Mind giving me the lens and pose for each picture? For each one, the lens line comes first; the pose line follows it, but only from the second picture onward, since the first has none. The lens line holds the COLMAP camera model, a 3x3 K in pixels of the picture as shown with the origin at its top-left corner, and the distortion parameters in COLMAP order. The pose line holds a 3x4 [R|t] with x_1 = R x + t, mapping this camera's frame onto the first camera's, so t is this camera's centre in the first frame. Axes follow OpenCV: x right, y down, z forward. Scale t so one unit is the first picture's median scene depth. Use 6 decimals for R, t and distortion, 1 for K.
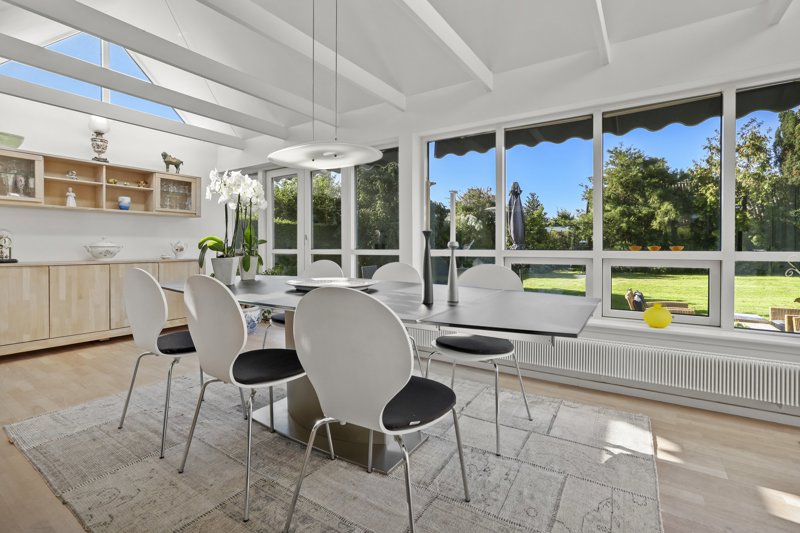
lens RADIAL K [[371.5, 0, 391.6], [0, 371.5, 252.7], [0, 0, 1]] dist [-0.018346, 0.001722]
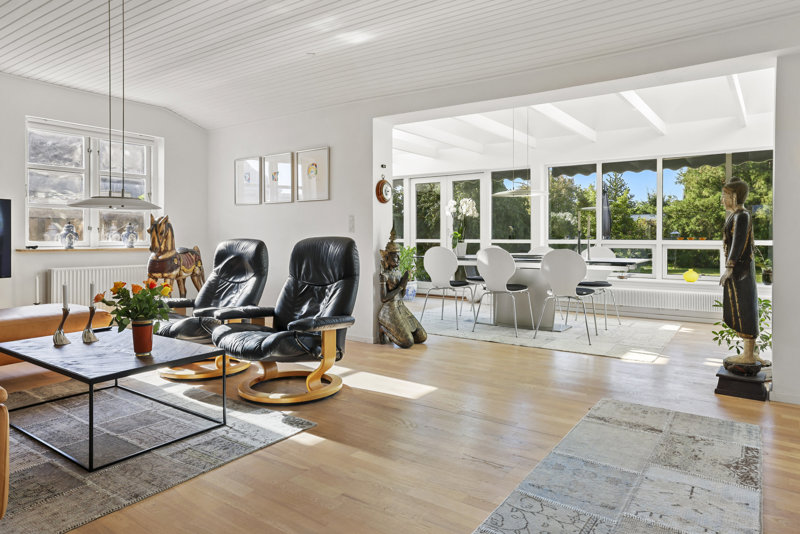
lens RADIAL K [[501.8, 0, 417.3], [0, 501.8, 243.9], [0, 0, 1]] dist [0.025213, 0.003845]
pose [[0.999955, 0.002303, -0.009173, -0.234285], [-0.002350, 0.999984, -0.005143, 0.011942], [0.009161, 0.005165, 0.999945, -0.584408]]
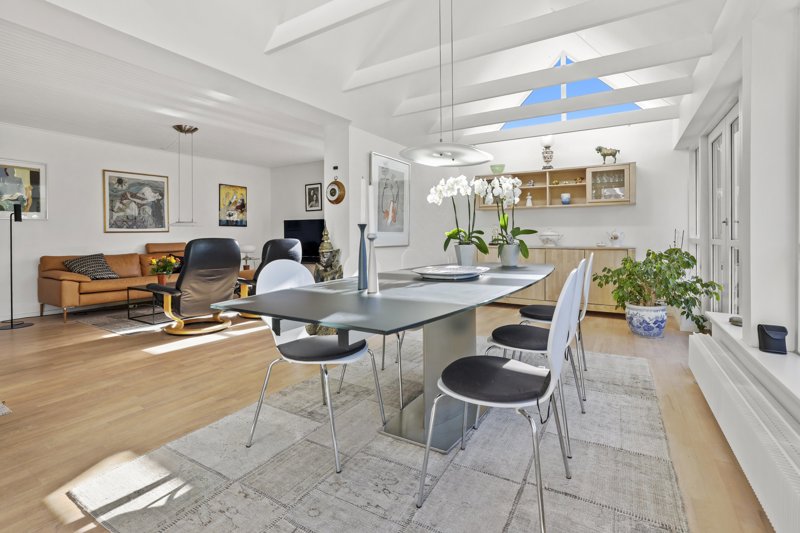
lens RADIAL K [[371.5, 0, 391.6], [0, 371.5, 236.1], [0, 0, 1]] dist [-0.018346, 0.001722]
pose [[0.028376, 0.003813, -0.999590, 0.490378], [-0.011867, 0.999924, 0.003477, -0.011450], [0.999527, 0.011763, 0.028420, 0.422343]]
